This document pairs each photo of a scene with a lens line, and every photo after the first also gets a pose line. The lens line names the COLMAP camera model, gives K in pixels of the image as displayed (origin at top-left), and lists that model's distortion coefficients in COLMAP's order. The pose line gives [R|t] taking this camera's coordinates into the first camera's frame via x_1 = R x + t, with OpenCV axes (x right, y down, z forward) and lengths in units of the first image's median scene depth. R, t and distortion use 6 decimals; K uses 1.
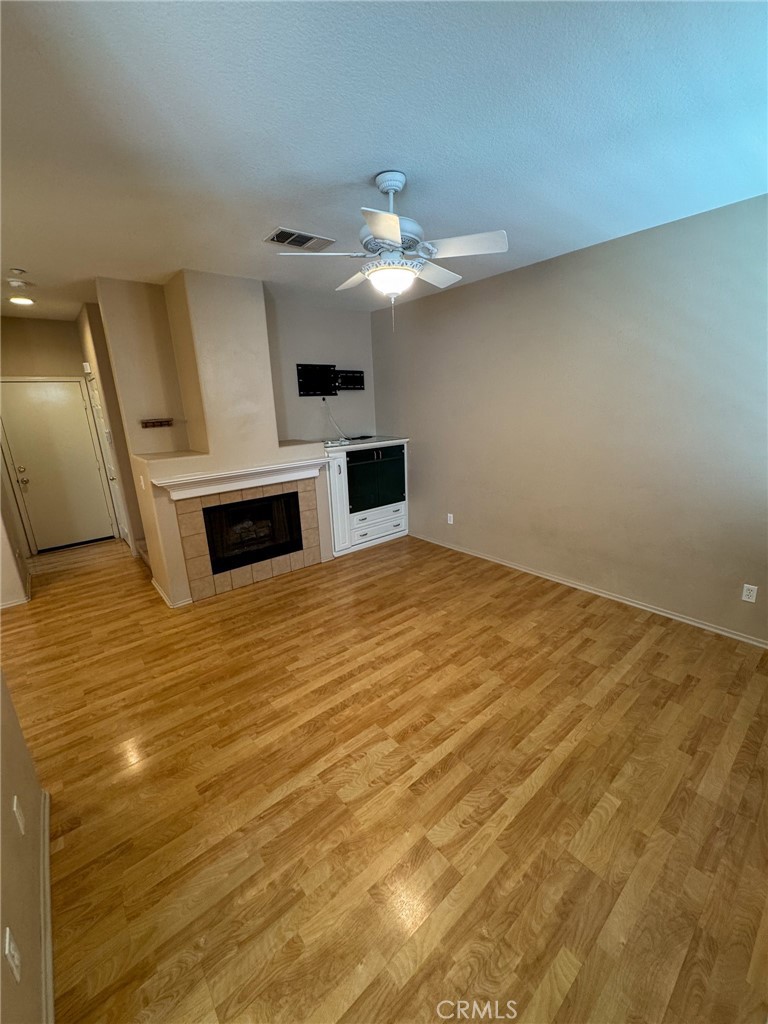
lens RADIAL K [[408.8, 0, 384.8], [0, 408.8, 510.5], [0, 0, 1]] dist [-0.003115, 0.000221]
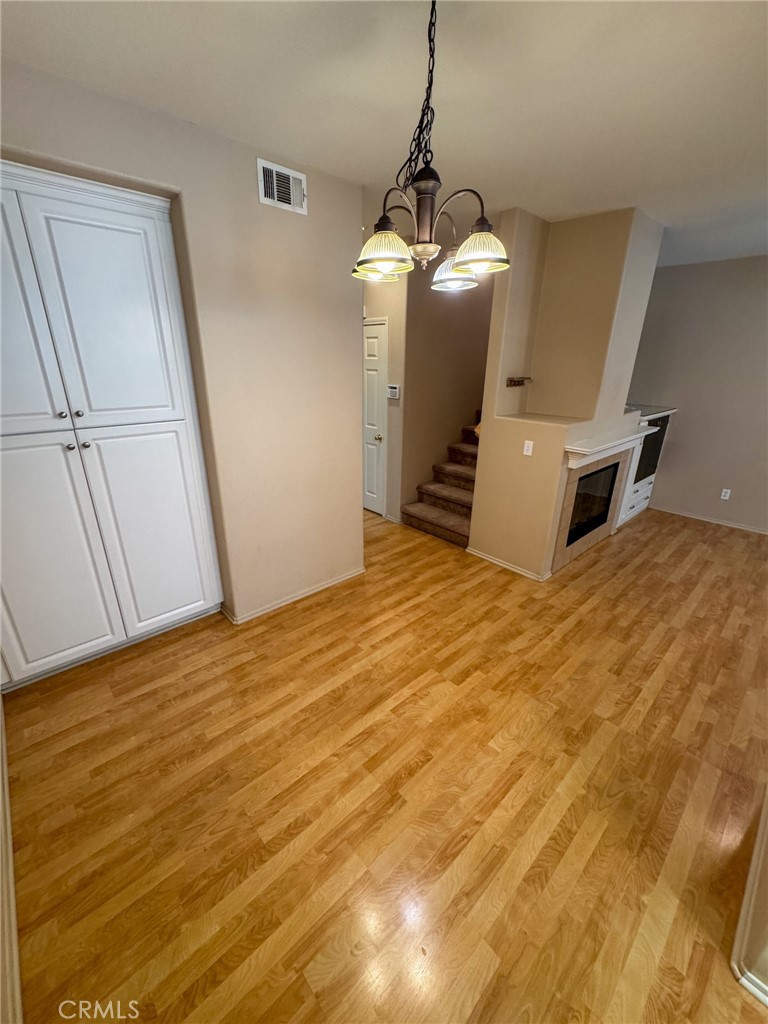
lens RADIAL K [[393.1, 0, 384.2], [0, 393.1, 542.1], [0, 0, 1]] dist [-0.001756, -0.000079]
pose [[0.997471, 0.025497, 0.066341, -1.163472], [-0.036531, 0.984621, 0.170841, 0.004424], [-0.060965, -0.172832, 0.983063, 0.158204]]
